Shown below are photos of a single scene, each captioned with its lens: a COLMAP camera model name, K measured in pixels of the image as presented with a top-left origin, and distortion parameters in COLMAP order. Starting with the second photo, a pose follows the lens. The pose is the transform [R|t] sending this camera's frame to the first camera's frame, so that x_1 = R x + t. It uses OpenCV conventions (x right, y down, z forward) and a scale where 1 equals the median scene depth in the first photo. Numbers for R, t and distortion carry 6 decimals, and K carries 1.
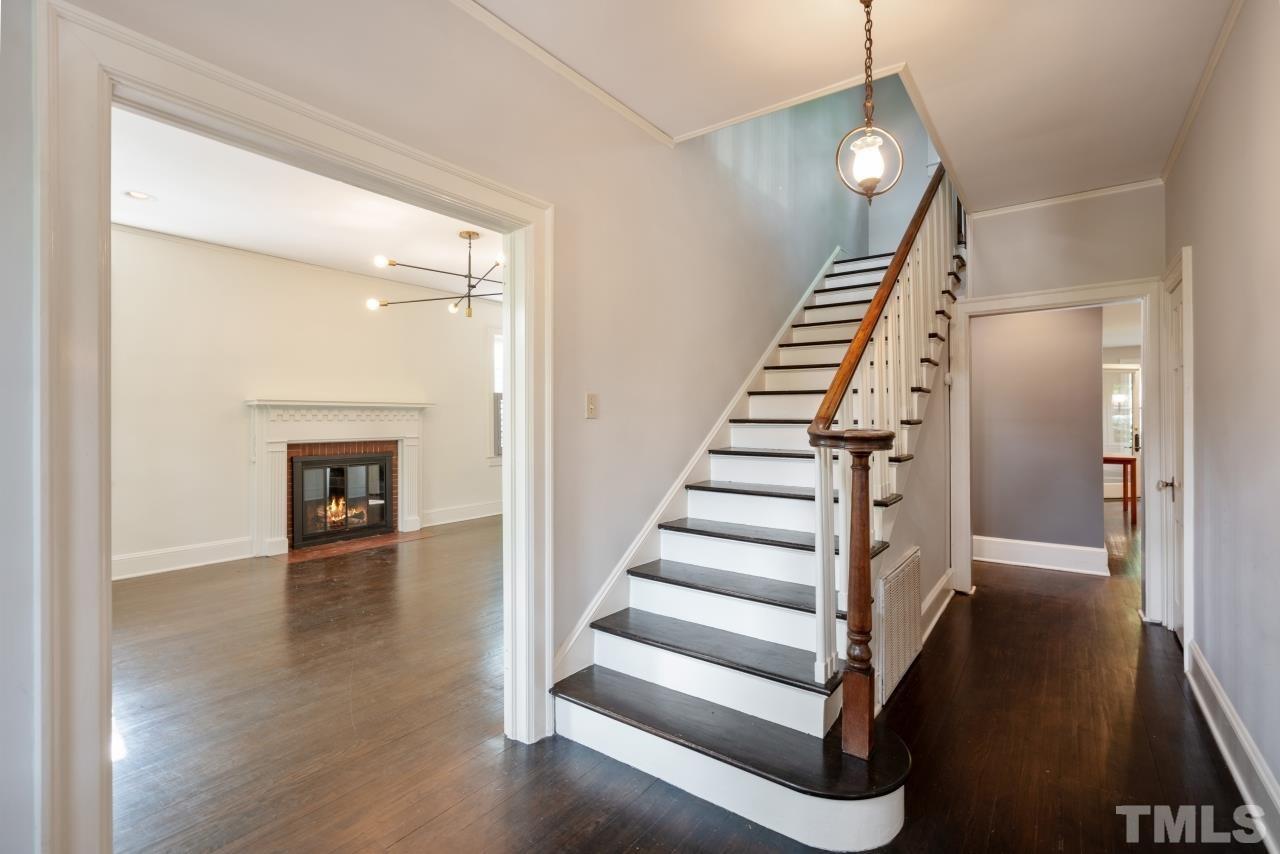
lens RADIAL K [[579.2, 0, 637.4], [0, 579.2, 416.6], [0, 0, 1]] dist [0.005900, -0.000522]
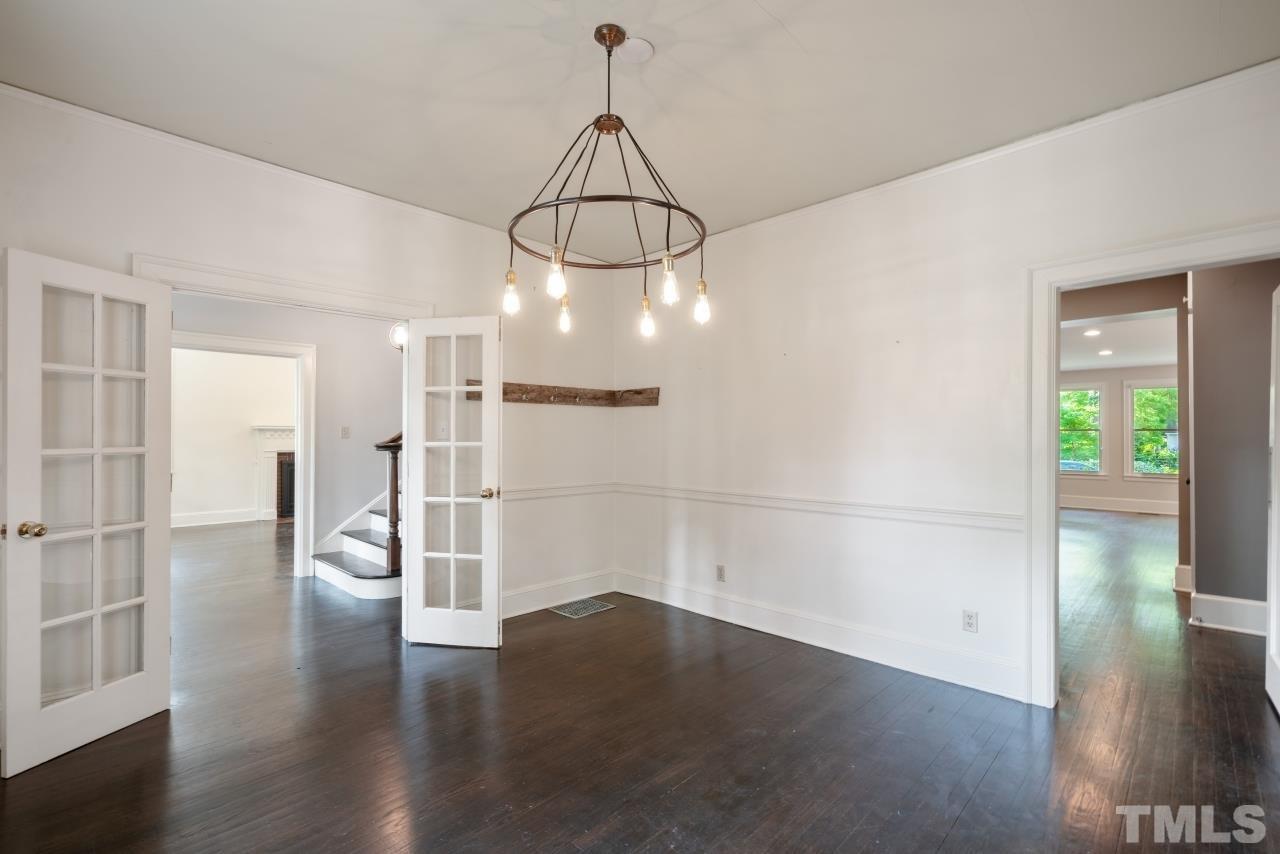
lens RADIAL K [[579.2, 0, 646.3], [0, 579.2, 427.6], [0, 0, 1]] dist [0.005900, -0.000522]
pose [[0.992229, -0.004961, -0.124323, 0.597757], [0.004346, 0.999977, -0.005213, -0.009042], [0.124346, 0.004632, 0.992228, -0.460998]]
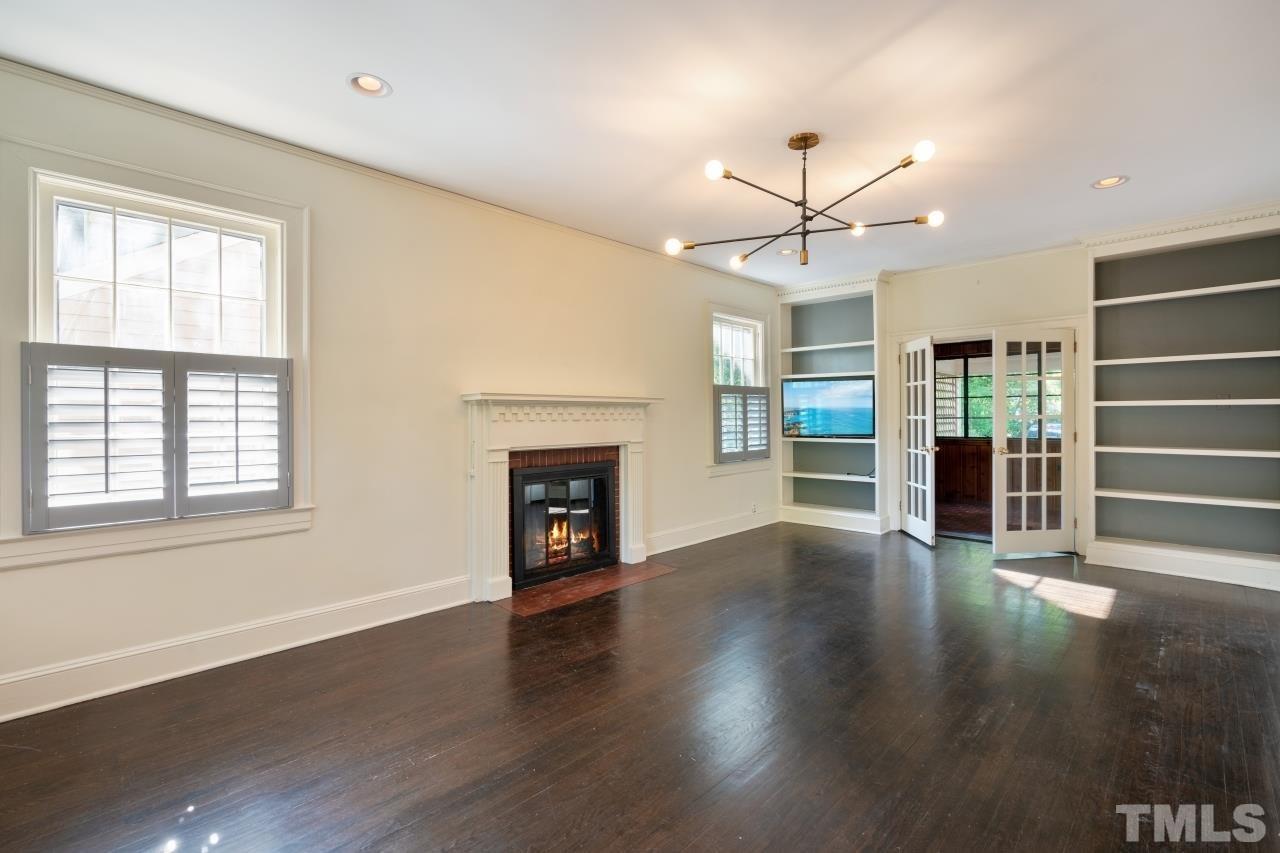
lens RADIAL K [[579.2, 0, 644.6], [0, 579.2, 415.8], [0, 0, 1]] dist [0.005900, -0.000522]
pose [[0.992179, -0.002683, -0.124793, -0.321564], [0.002950, 0.999994, 0.001956, -0.000462], [0.124787, -0.002309, 0.992181, 0.263678]]
